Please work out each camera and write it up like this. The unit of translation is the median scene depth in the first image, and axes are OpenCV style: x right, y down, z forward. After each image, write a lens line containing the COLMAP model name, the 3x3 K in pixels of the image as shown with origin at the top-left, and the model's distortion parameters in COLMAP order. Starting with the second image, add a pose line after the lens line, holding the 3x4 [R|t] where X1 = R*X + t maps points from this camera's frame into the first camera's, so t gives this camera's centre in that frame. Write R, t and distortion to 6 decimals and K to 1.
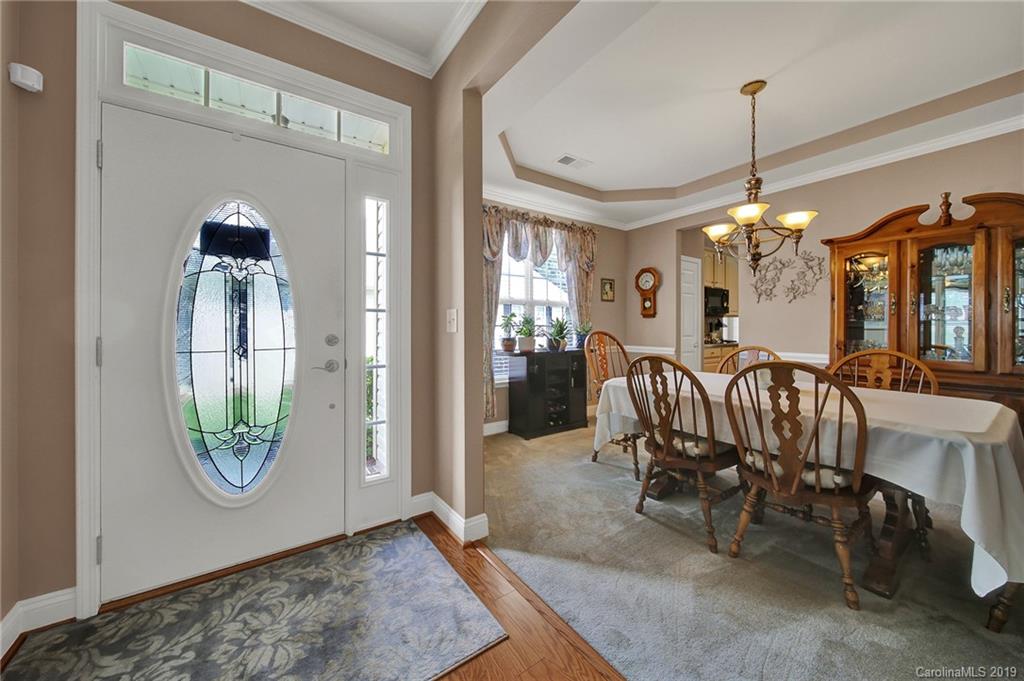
lens RADIAL K [[366.6, 0, 510.3], [0, 366.6, 324.7], [0, 0, 1]] dist [0.000298, -0.000522]
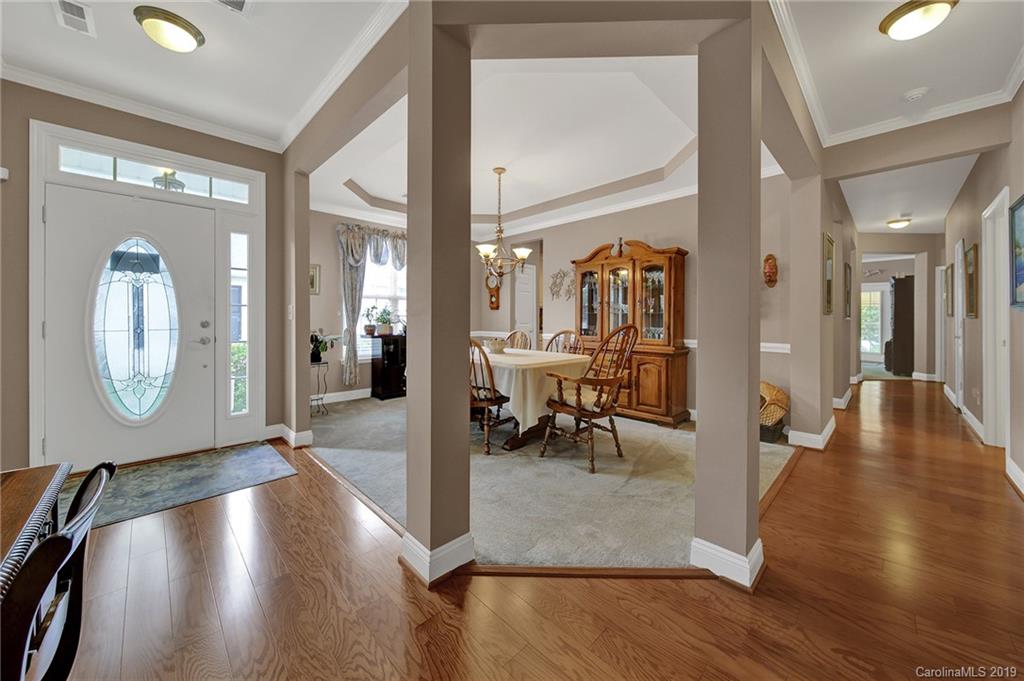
lens RADIAL K [[368.5, 0, 511.6], [0, 368.5, 316.9], [0, 0, 1]] dist [-0.001196, -0.000191]
pose [[0.986030, 0.002853, 0.166545, 0.494549], [-0.003984, 0.999971, 0.006458, -0.004898], [-0.166522, -0.007031, 0.986013, -0.702476]]
